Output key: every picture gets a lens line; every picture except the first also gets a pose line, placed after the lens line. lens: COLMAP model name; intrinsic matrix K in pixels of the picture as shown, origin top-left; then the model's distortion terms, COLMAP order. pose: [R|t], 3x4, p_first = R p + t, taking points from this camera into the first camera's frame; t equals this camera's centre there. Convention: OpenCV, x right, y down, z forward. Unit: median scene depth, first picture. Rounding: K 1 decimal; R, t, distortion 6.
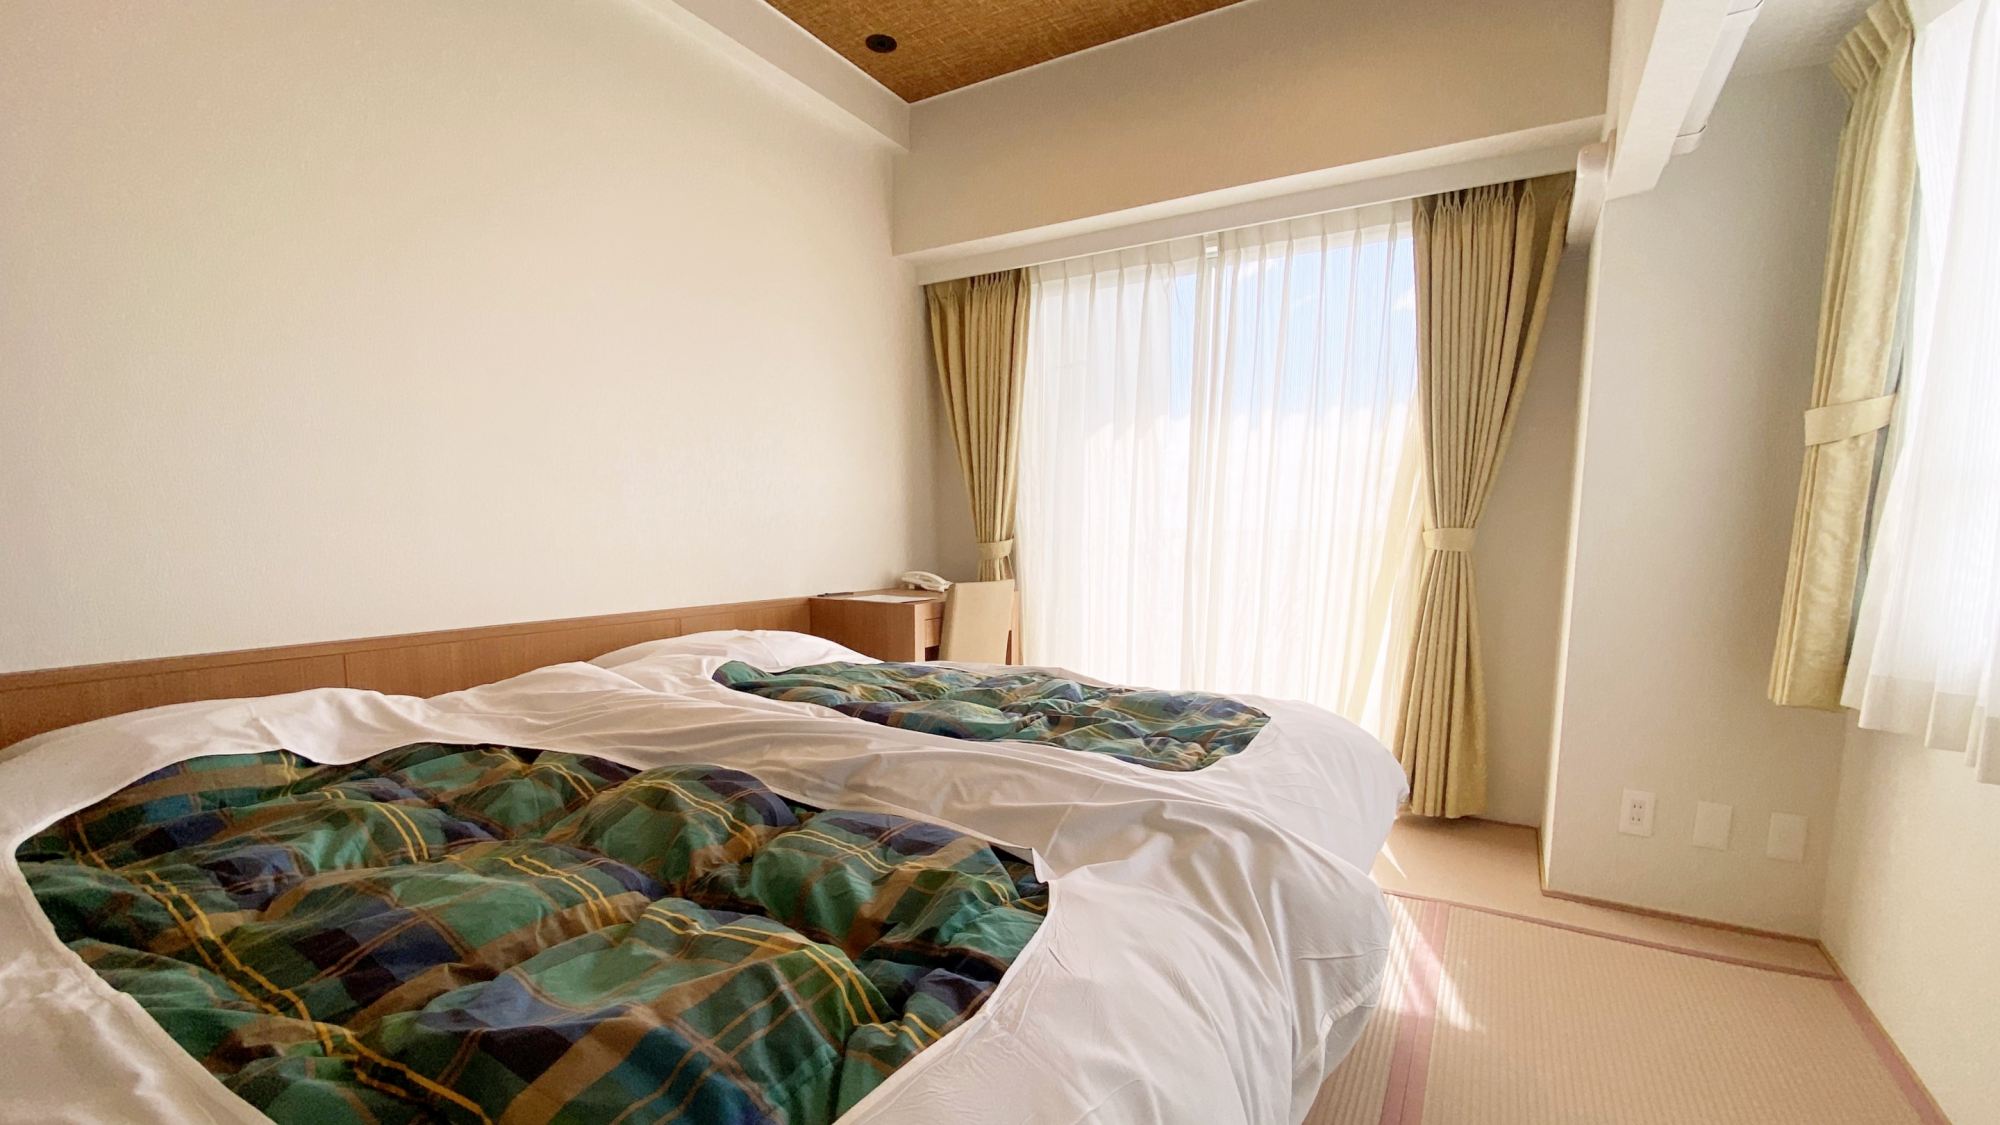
lens RADIAL K [[816.1, 0, 950.3], [0, 816.1, 647.8], [0, 0, 1]] dist [0.000370, -0.000381]
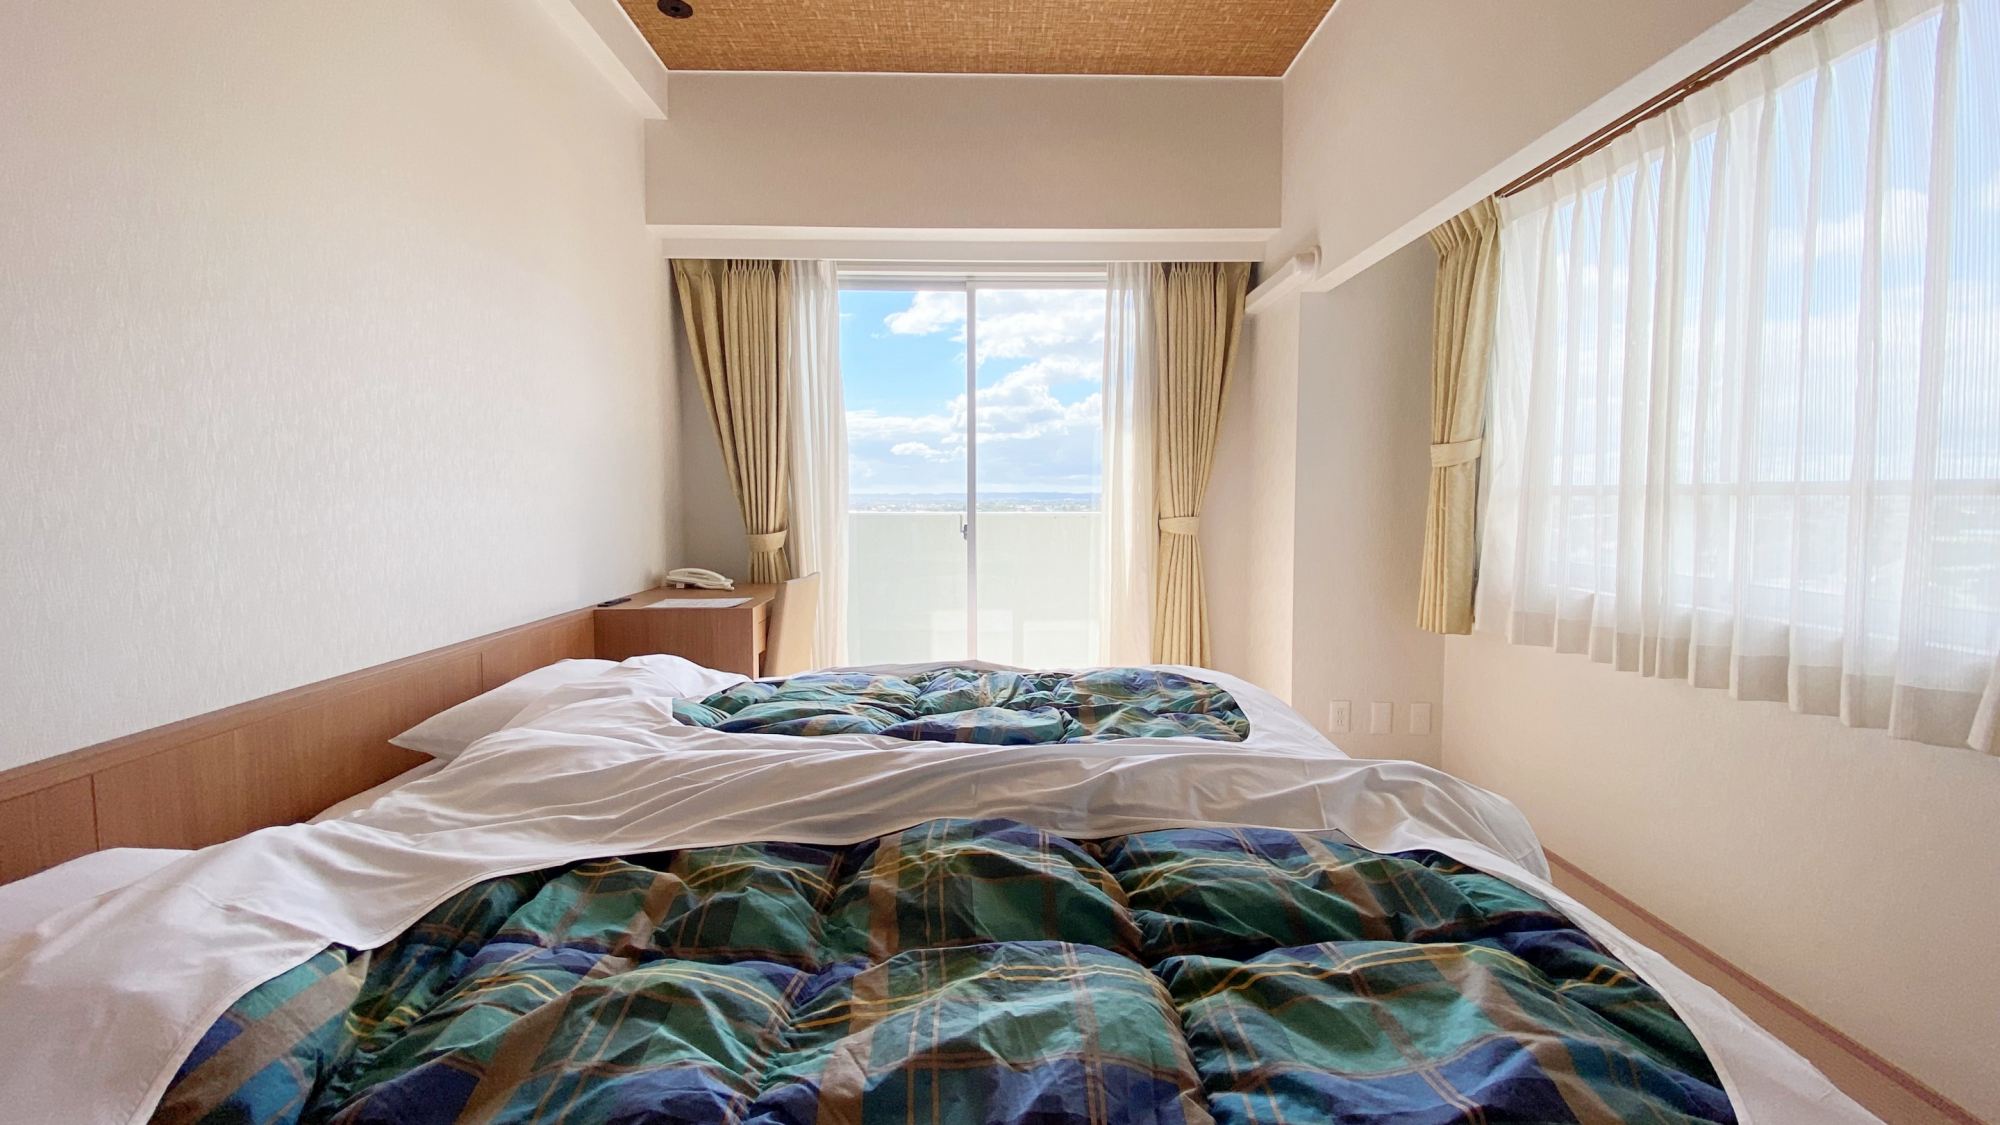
lens RADIAL K [[816.1, 0, 984.4], [0, 816.1, 564.2], [0, 0, 1]] dist [0.000370, -0.000381]
pose [[0.848871, -0.053295, 0.525907, -0.442391], [0.087945, 0.995277, -0.041093, -0.060944], [-0.521233, 0.081134, 0.849549, 0.110434]]
